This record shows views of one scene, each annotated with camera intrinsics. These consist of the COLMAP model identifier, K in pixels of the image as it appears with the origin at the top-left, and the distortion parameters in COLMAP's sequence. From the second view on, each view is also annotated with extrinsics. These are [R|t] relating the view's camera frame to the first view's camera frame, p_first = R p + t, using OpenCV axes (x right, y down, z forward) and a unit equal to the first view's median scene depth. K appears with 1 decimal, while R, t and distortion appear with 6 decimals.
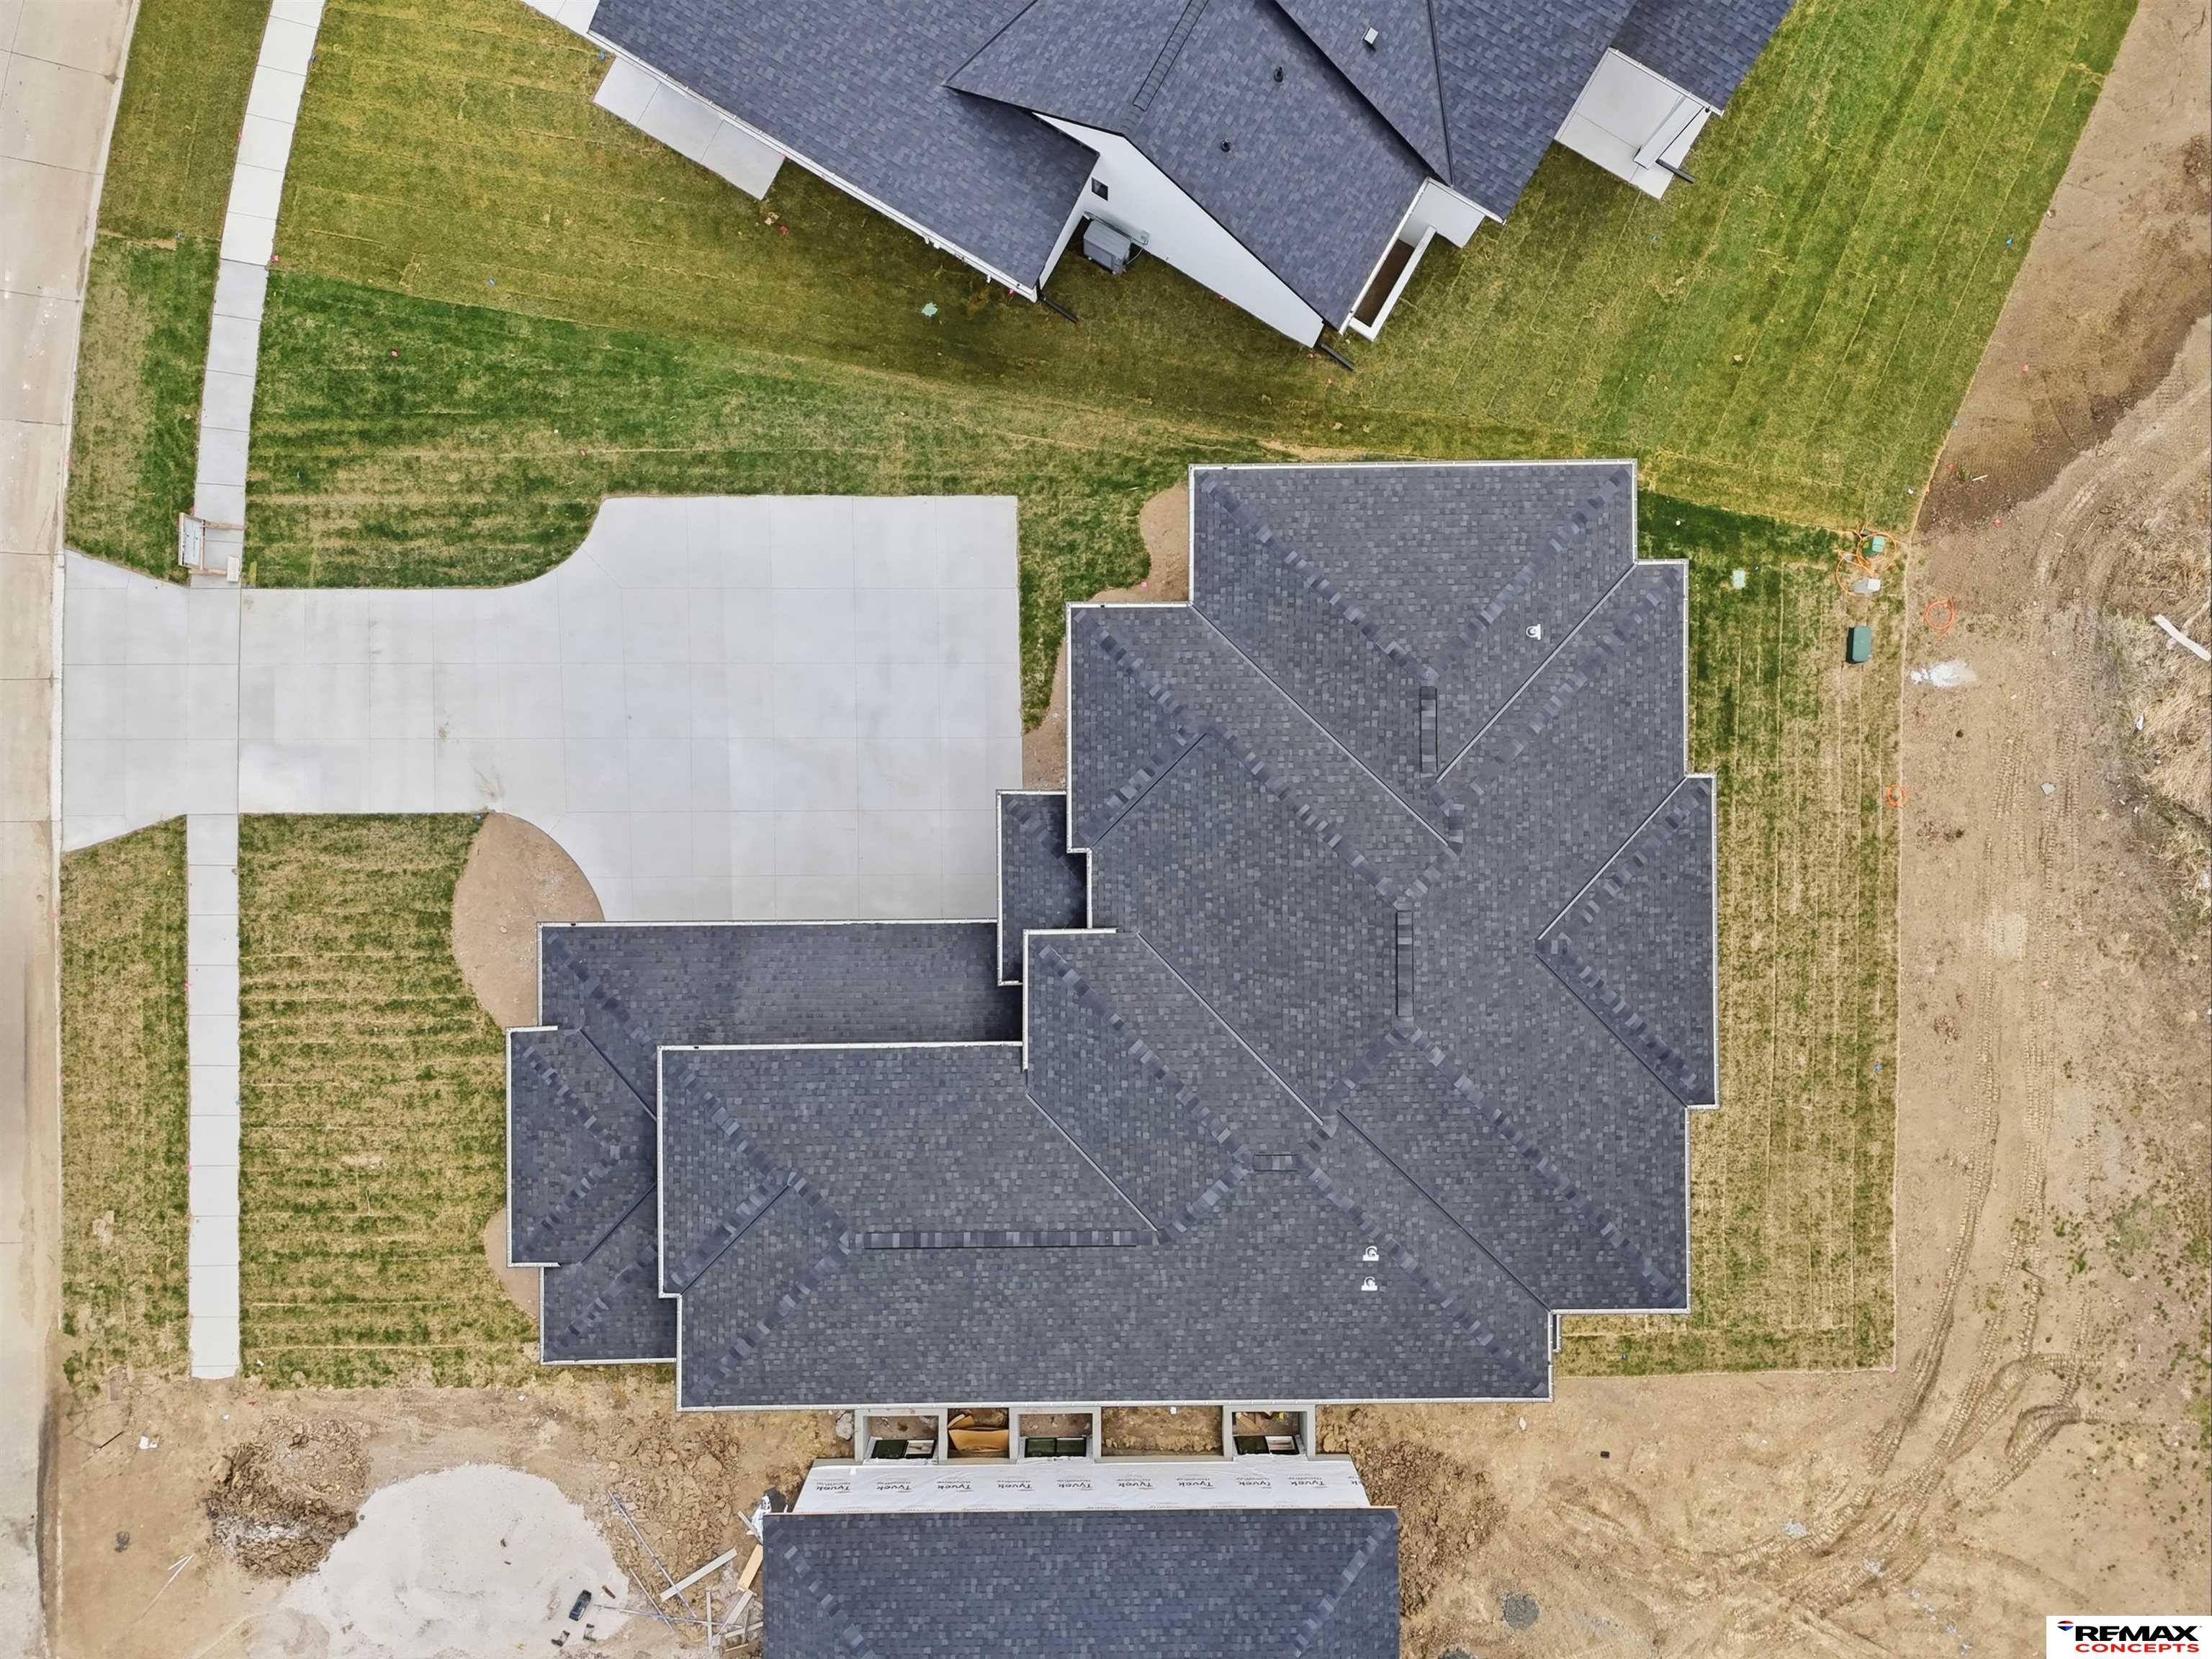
lens RADIAL K [[1620.7, 0, 1114.0], [0, 1620.7, 822.7], [0, 0, 1]] dist [0.075044, -0.061193]
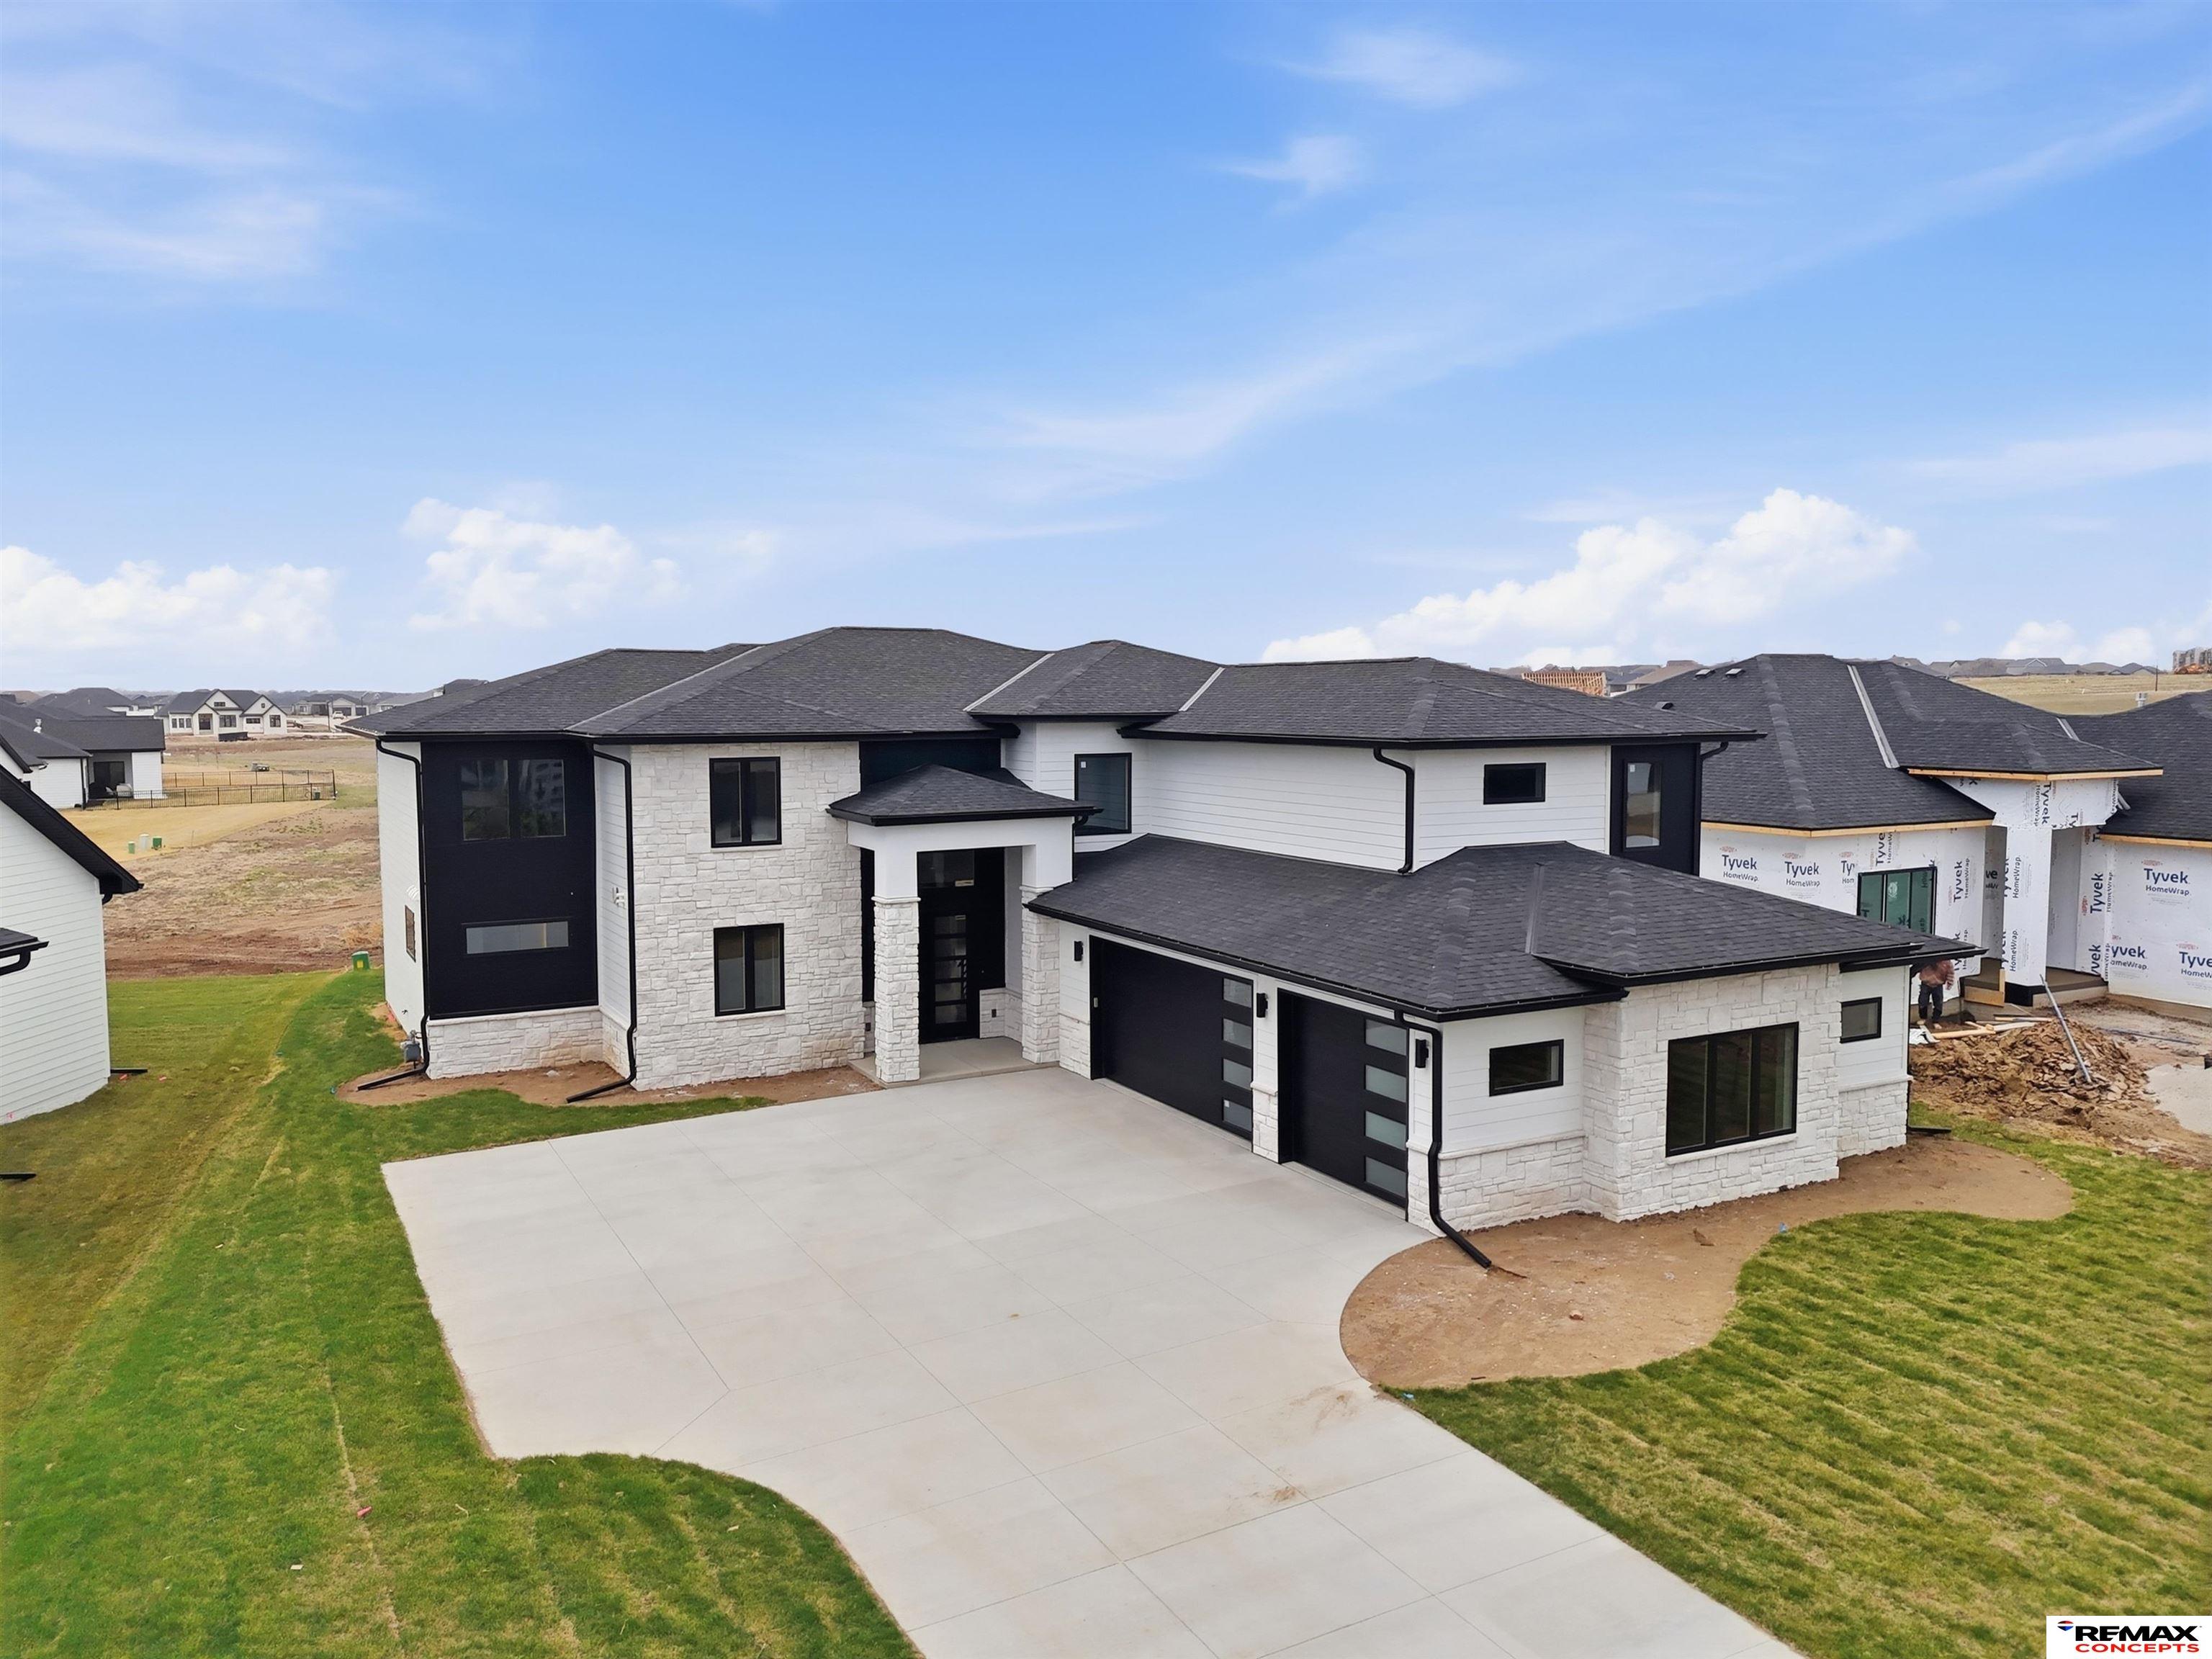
lens RADIAL K [[1620.7, 0, 1105.1], [0, 1620.7, 822.6], [0, 0, 1]] dist [0.075044, -0.061193]
pose [[-0.476525, -0.078367, 0.875661, -0.684535], [0.879124, -0.051654, 0.473786, -0.245031], [0.008102, 0.995586, 0.093508, 0.825437]]
